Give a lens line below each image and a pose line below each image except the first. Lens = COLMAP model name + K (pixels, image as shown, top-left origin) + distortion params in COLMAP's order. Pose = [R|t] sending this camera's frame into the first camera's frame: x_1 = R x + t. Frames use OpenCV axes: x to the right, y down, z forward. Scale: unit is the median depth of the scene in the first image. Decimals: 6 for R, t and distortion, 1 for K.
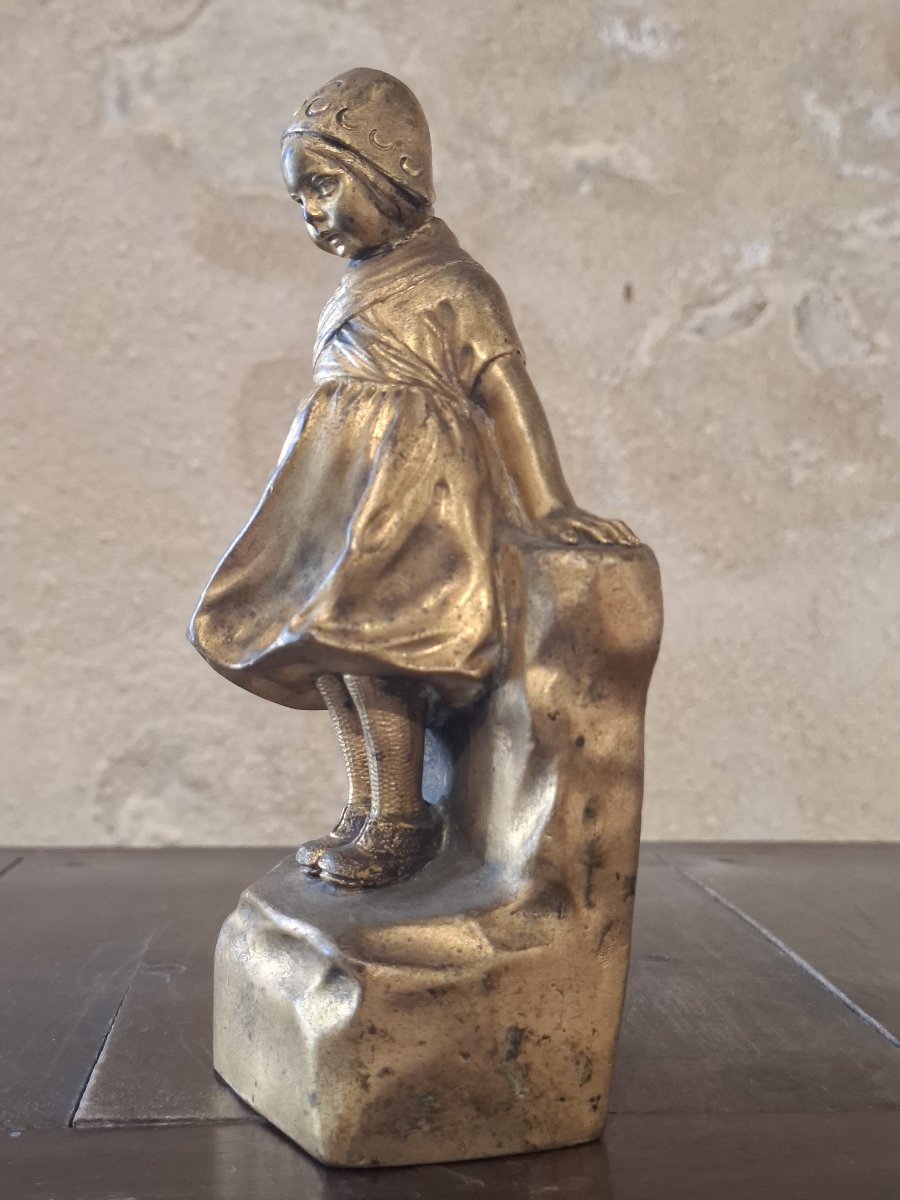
lens RADIAL K [[1864.3, 0, 423.2], [0, 1864.3, 597.7], [0, 0, 1]] dist [0.156673, -0.445837]
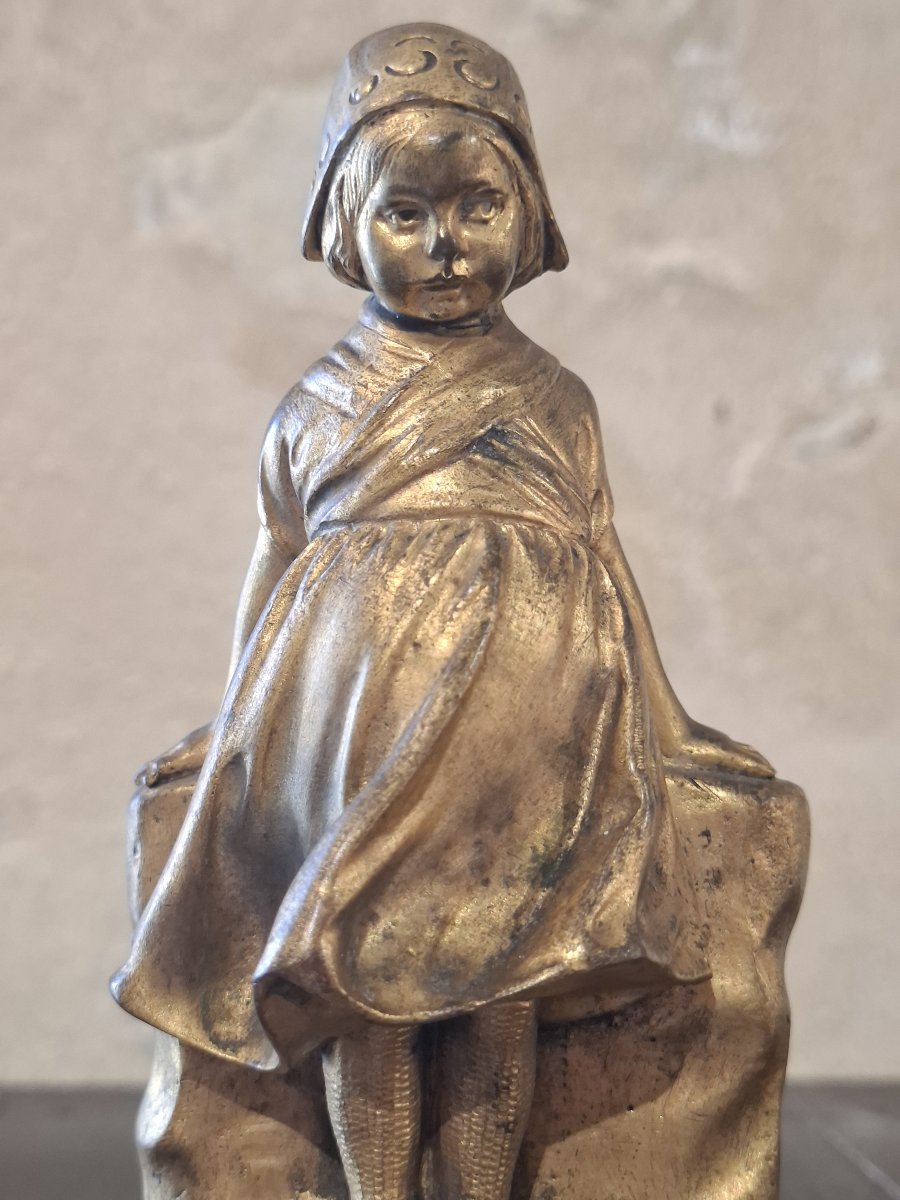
lens RADIAL K [[1864.3, 0, 423.2], [0, 1864.3, 597.7], [0, 0, 1]] dist [0.156673, -0.445837]
pose [[0.999574, -0.001479, -0.029144, -0.005570], [-0.000419, 0.997884, -0.065013, -0.017078], [0.029179, 0.064997, 0.997459, 0.116597]]
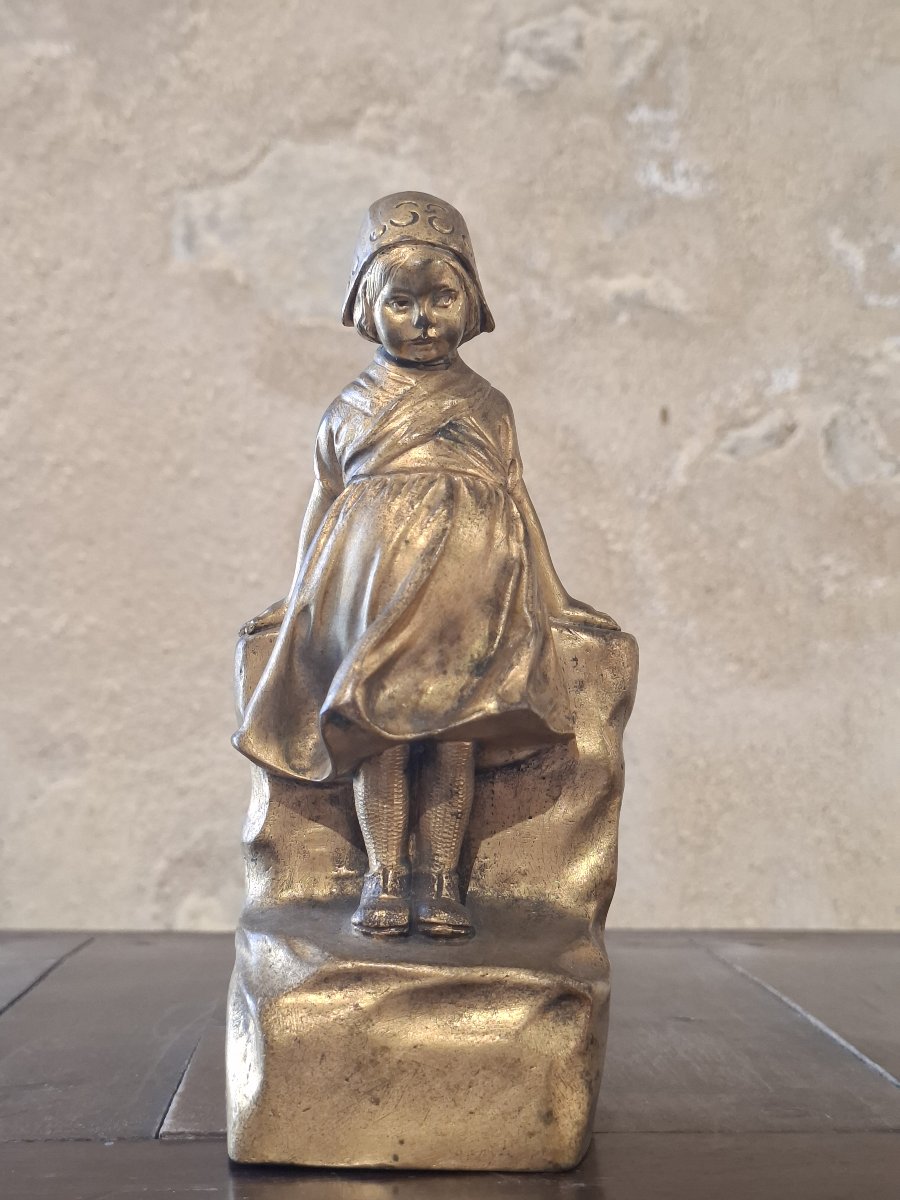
lens RADIAL K [[1864.3, 0, 423.2], [0, 1864.3, 597.7], [0, 0, 1]] dist [0.156673, -0.445837]
pose [[0.999691, 0.000840, -0.024833, 0.000131], [-0.002504, 0.997748, -0.067035, 0.010485], [0.024720, 0.067076, 0.997442, -0.046550]]
